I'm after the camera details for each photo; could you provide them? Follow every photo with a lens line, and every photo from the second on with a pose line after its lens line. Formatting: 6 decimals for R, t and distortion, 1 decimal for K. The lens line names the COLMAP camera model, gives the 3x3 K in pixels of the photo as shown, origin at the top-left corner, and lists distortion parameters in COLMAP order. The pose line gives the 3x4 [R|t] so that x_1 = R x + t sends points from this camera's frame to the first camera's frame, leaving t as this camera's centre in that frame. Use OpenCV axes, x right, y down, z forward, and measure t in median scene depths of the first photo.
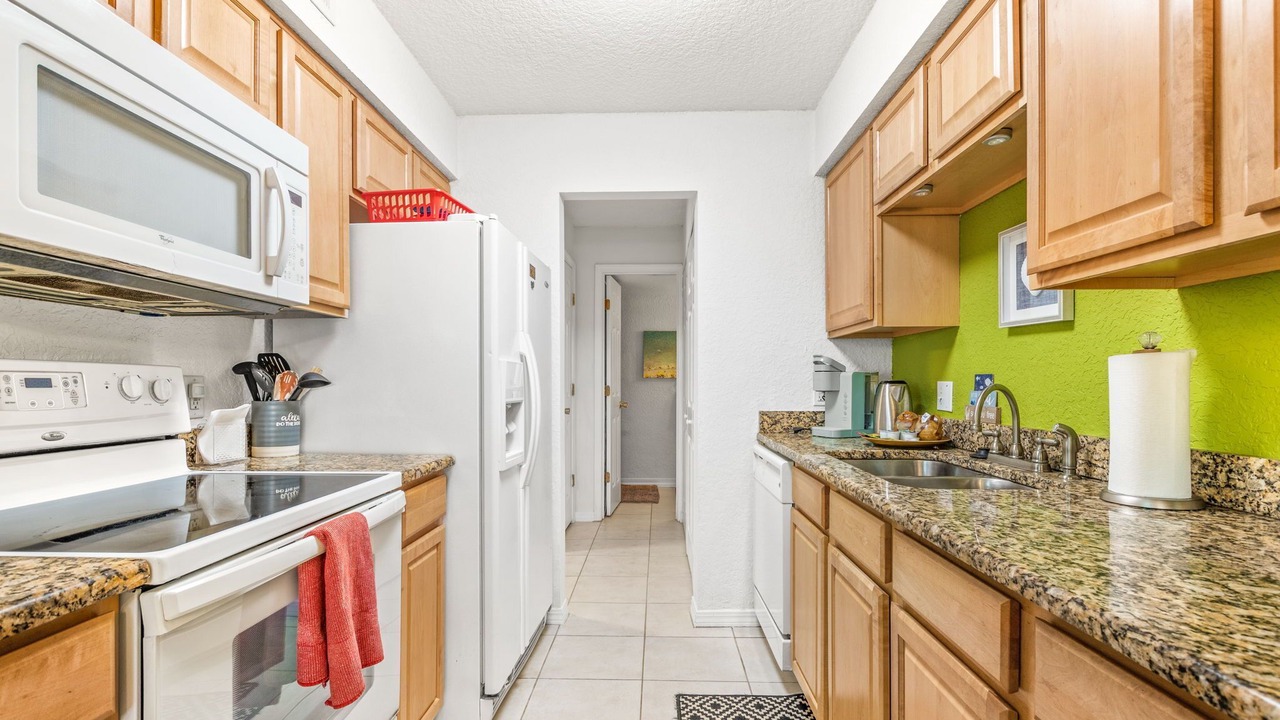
lens RADIAL K [[594.3, 0, 642.1], [0, 594.3, 380.1], [0, 0, 1]] dist [-0.000307, -0.000728]
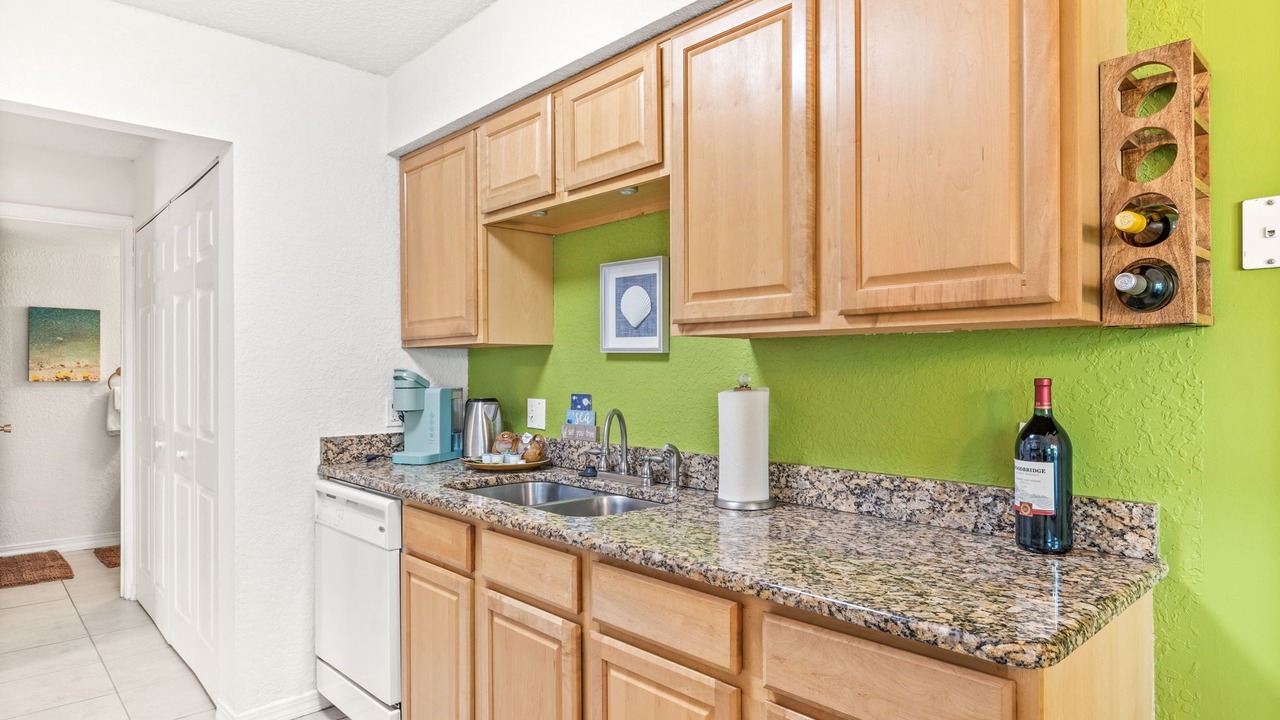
lens RADIAL K [[745.7, 0, 623.5], [0, 745.7, 365.3], [0, 0, 1]] dist [0.003367, 0.000417]
pose [[0.719051, -0.001141, 0.694956, -0.314525], [0.001793, 0.999998, -0.000213, -0.066611], [-0.694955, 0.001400, 0.719052, 0.004172]]
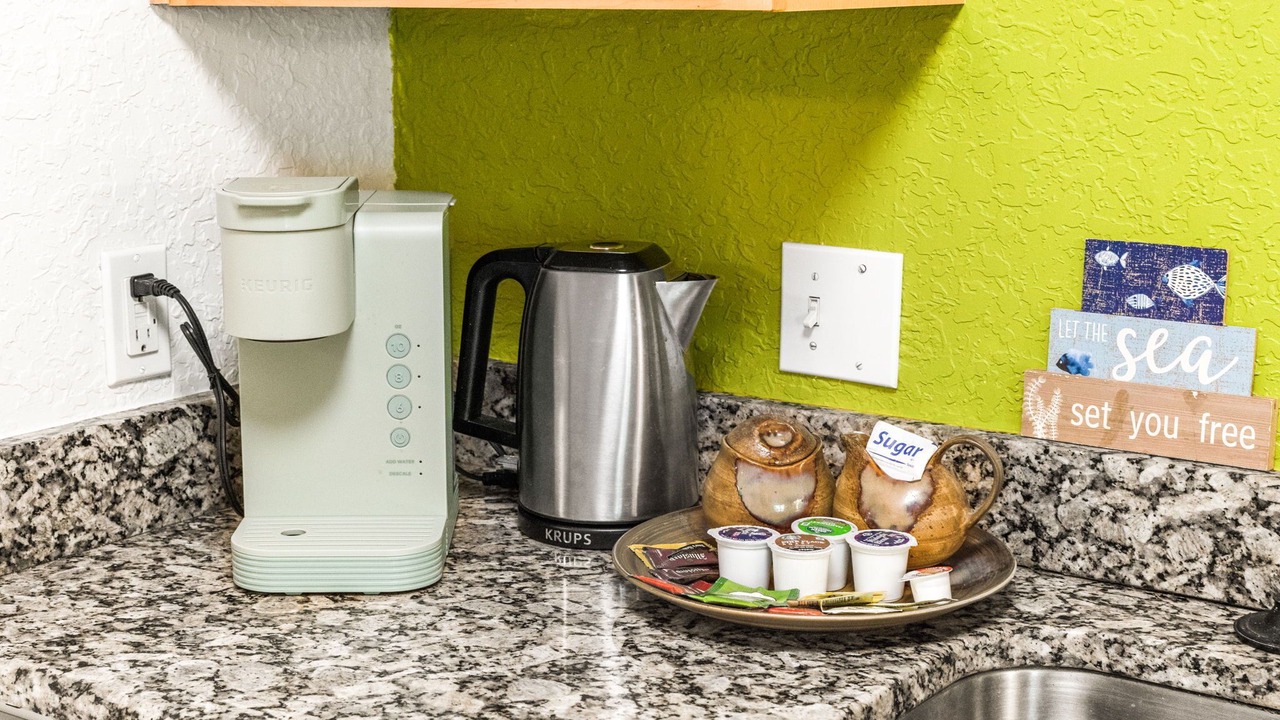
lens RADIAL K [[1905.6, 0, 640.3], [0, 1905.6, 361.3], [0, 0, 1]] dist [-0.005595, -0.039623]
pose [[0.534701, -0.159951, 0.829766, -0.151542], [-0.008704, 0.980828, 0.194680, -0.116776], [-0.844997, -0.111317, 0.523057, 0.867780]]
